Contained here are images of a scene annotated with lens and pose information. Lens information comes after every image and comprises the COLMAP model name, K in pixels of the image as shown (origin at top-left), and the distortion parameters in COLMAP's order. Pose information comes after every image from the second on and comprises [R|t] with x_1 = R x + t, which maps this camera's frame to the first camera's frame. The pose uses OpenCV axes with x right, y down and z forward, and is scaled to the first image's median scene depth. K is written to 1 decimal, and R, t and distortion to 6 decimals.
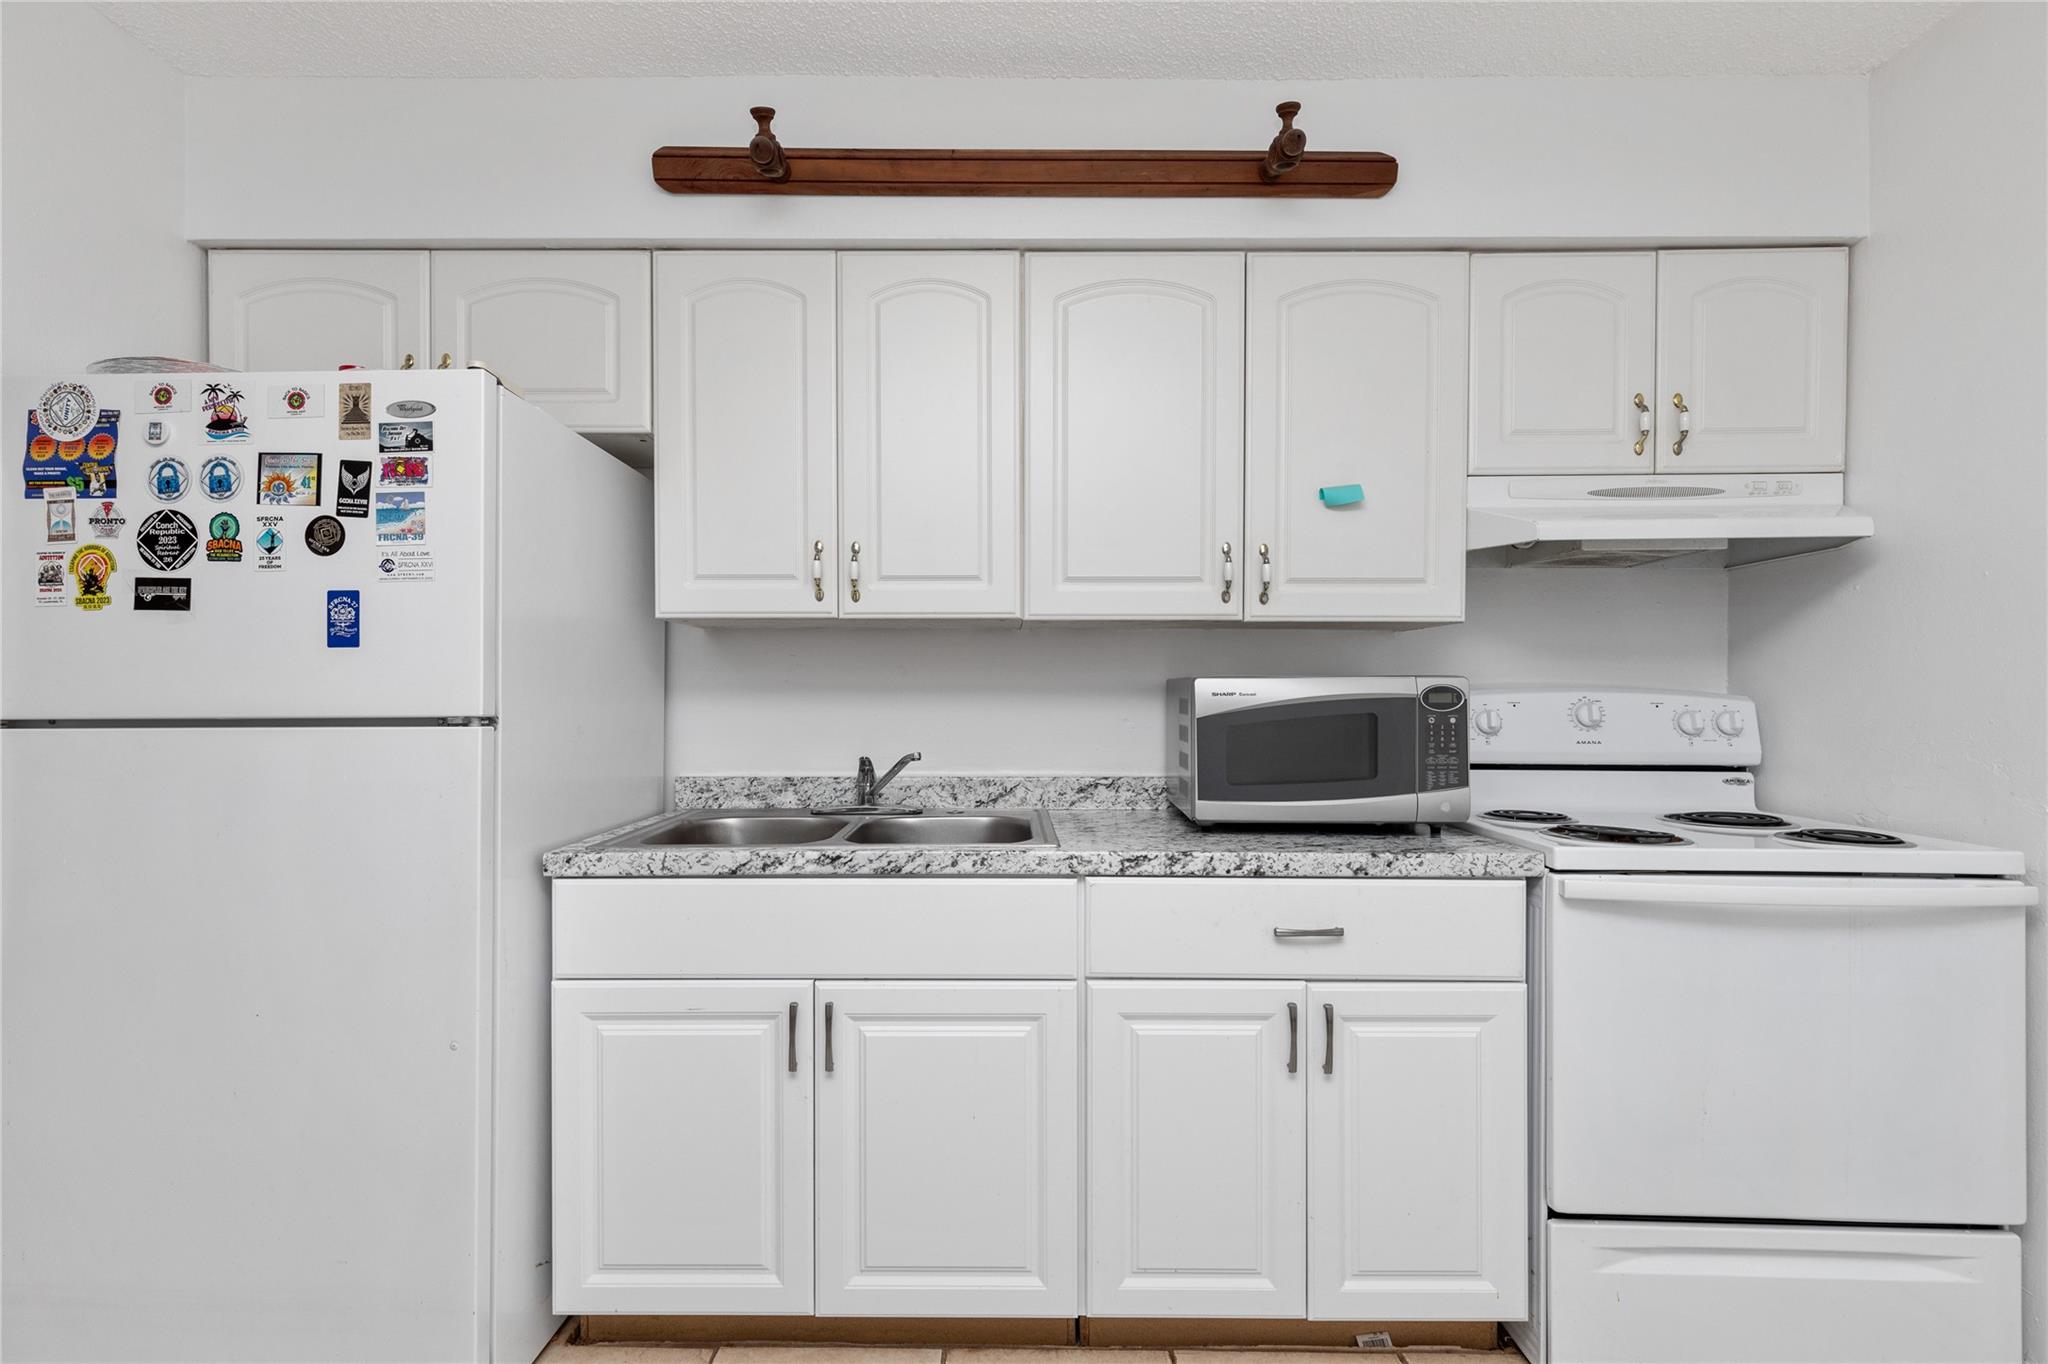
lens RADIAL K [[924.1, 0, 1010.9], [0, 924.1, 700.3], [0, 0, 1]] dist [0.007652, -0.002519]
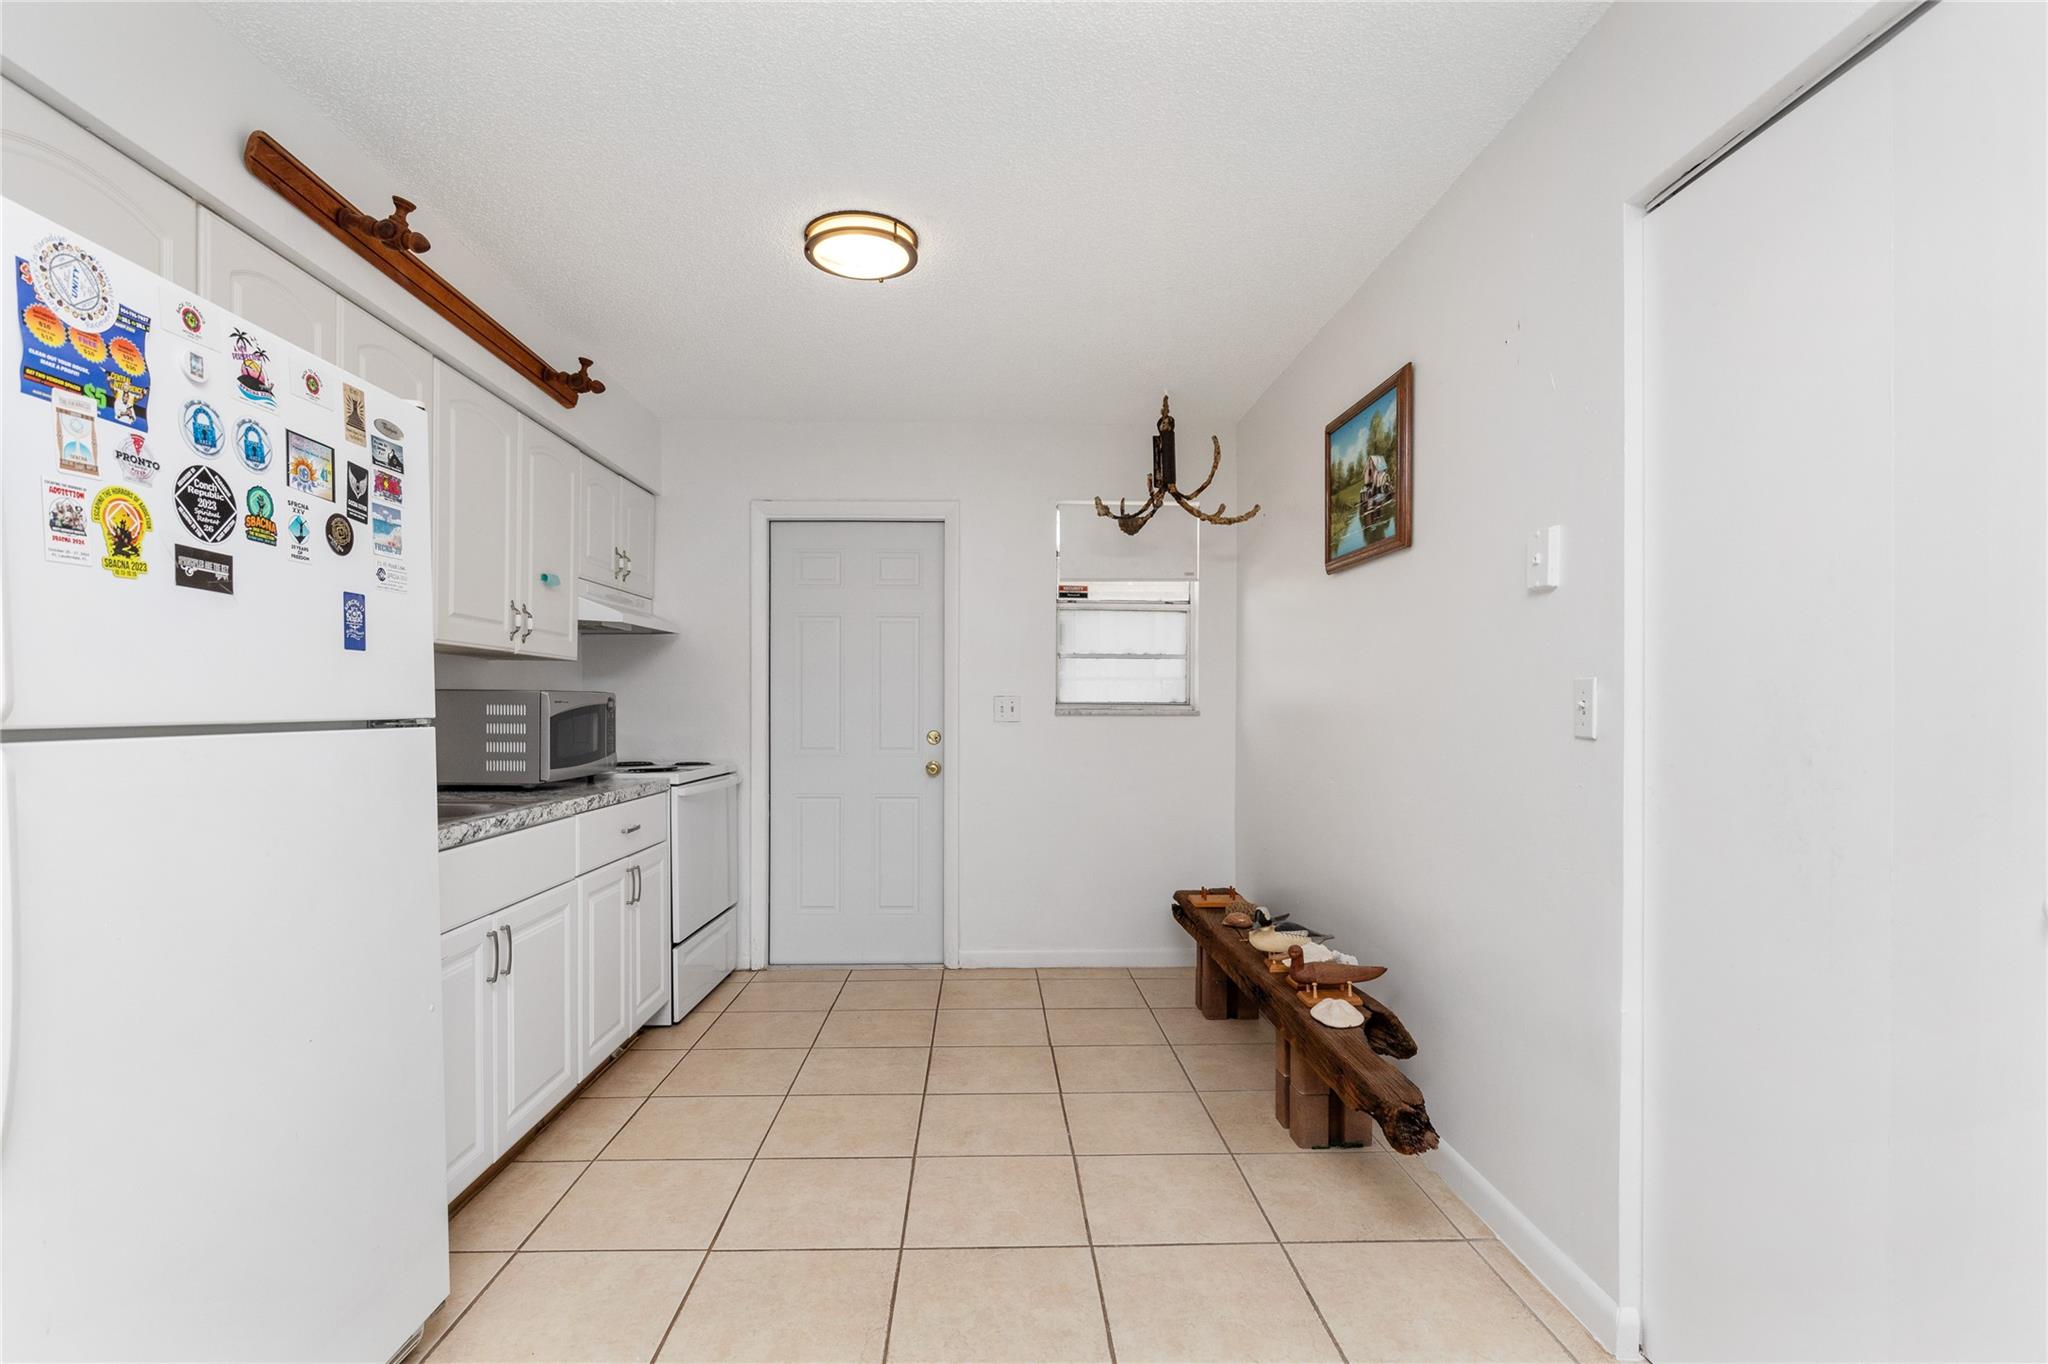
lens RADIAL K [[966.0, 0, 1005.0], [0, 966.0, 713.2], [0, 0, 1]] dist [-0.005420, 0.001824]
pose [[-0.033879, -0.005029, 0.999413, -1.650808], [0.002836, 0.999983, 0.005128, 0.006969], [-0.999422, 0.003008, -0.033864, 0.309778]]
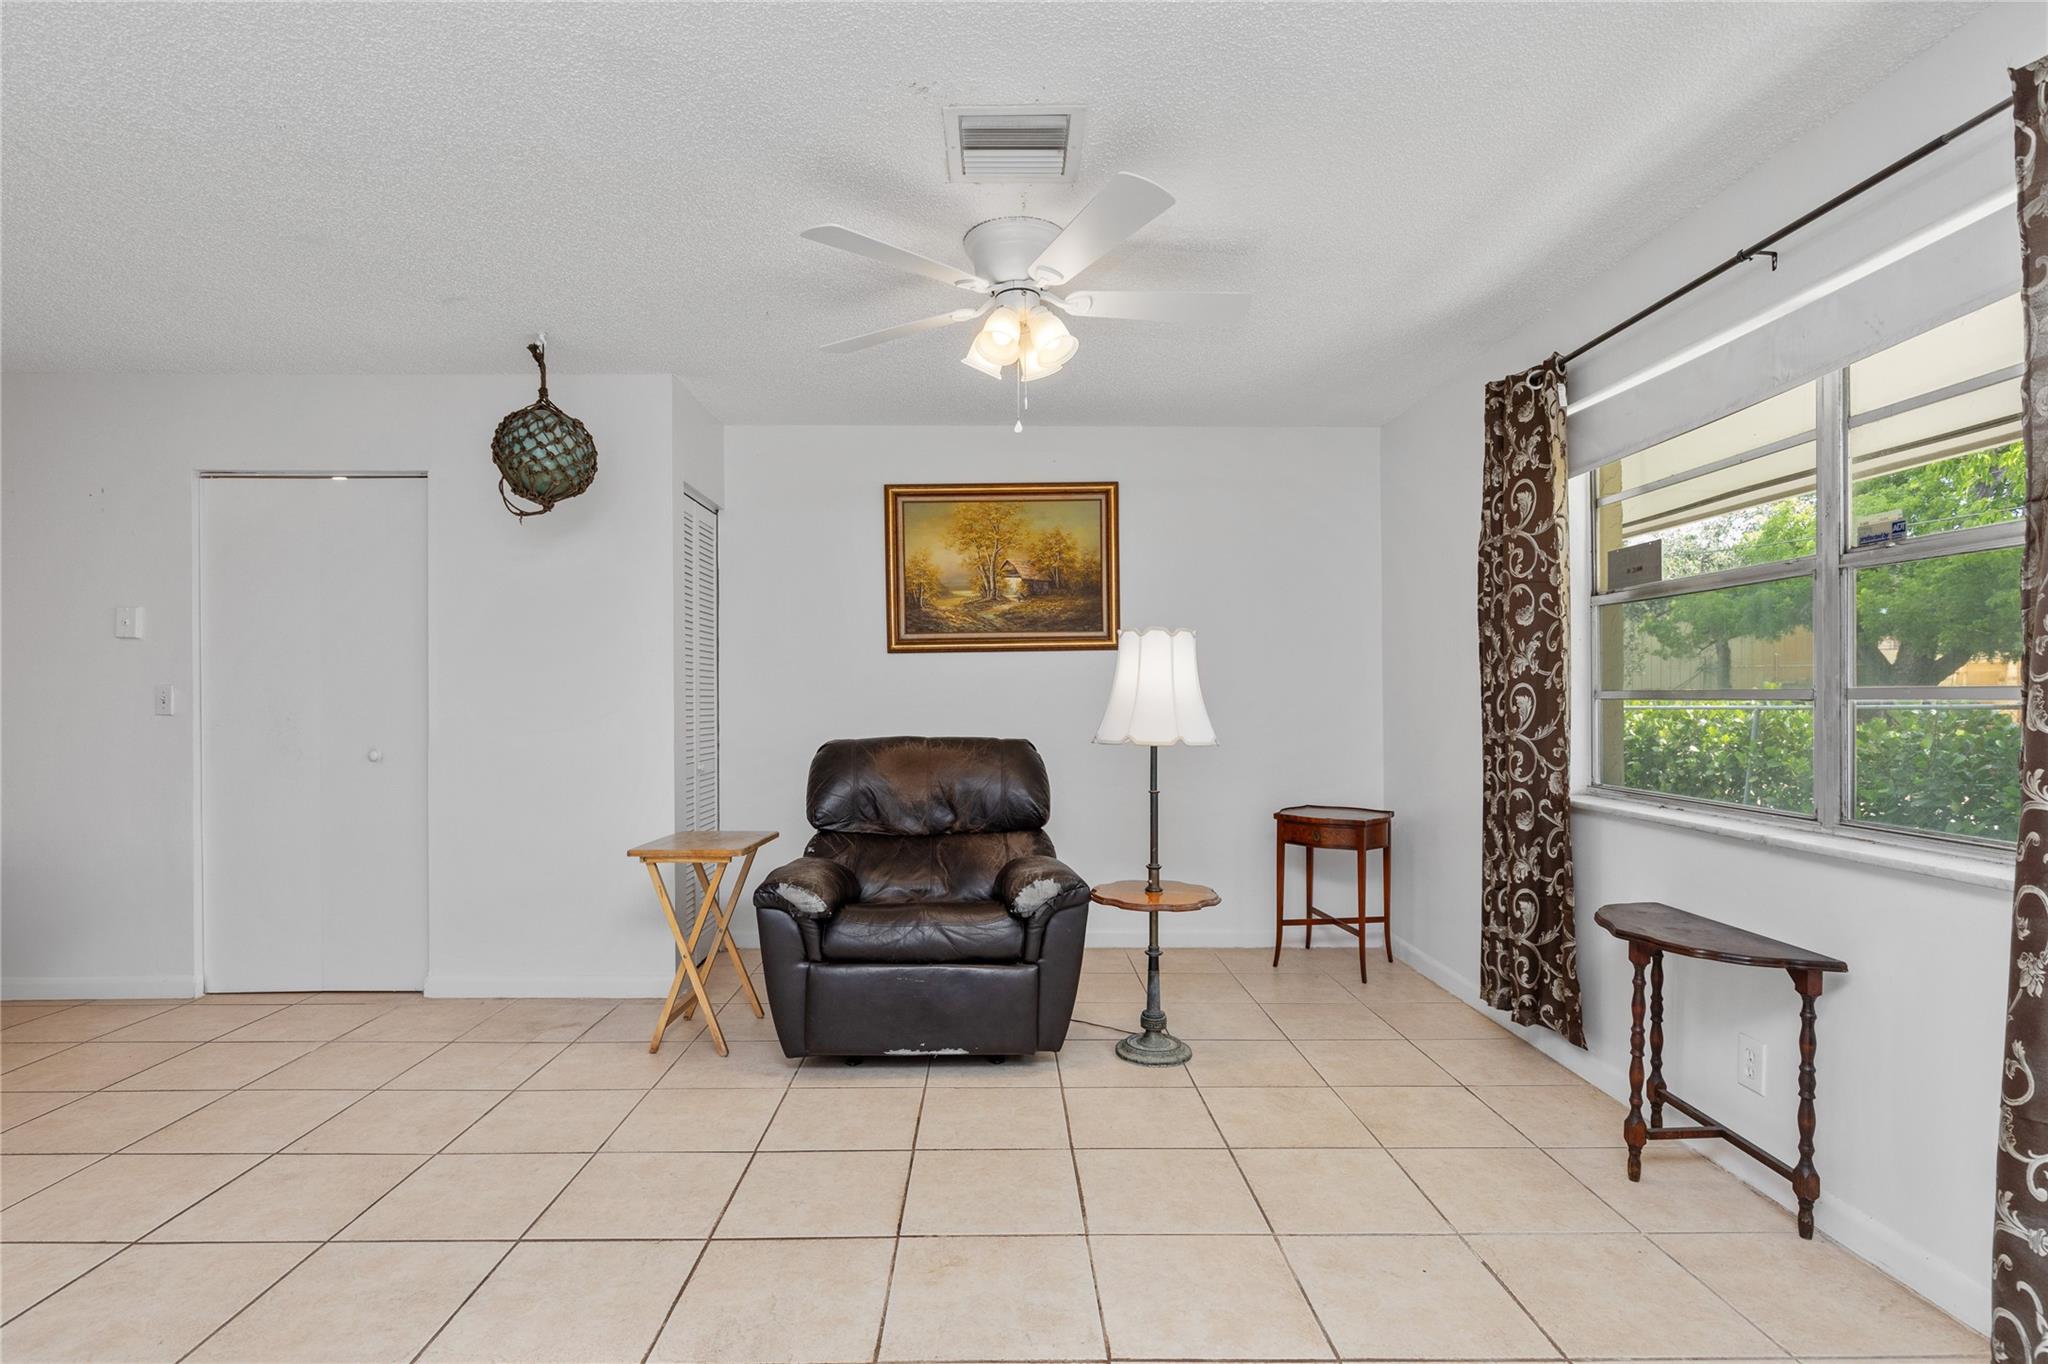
lens RADIAL K [[966.0, 0, 1014.6], [0, 966.0, 698.4], [0, 0, 1]] dist [-0.005420, 0.001824]
pose [[-0.999353, 0.001409, -0.035927, -2.516978], [0.001342, 0.999997, 0.001894, 0.001938], [0.035929, 0.001845, -0.999353, 2.001187]]
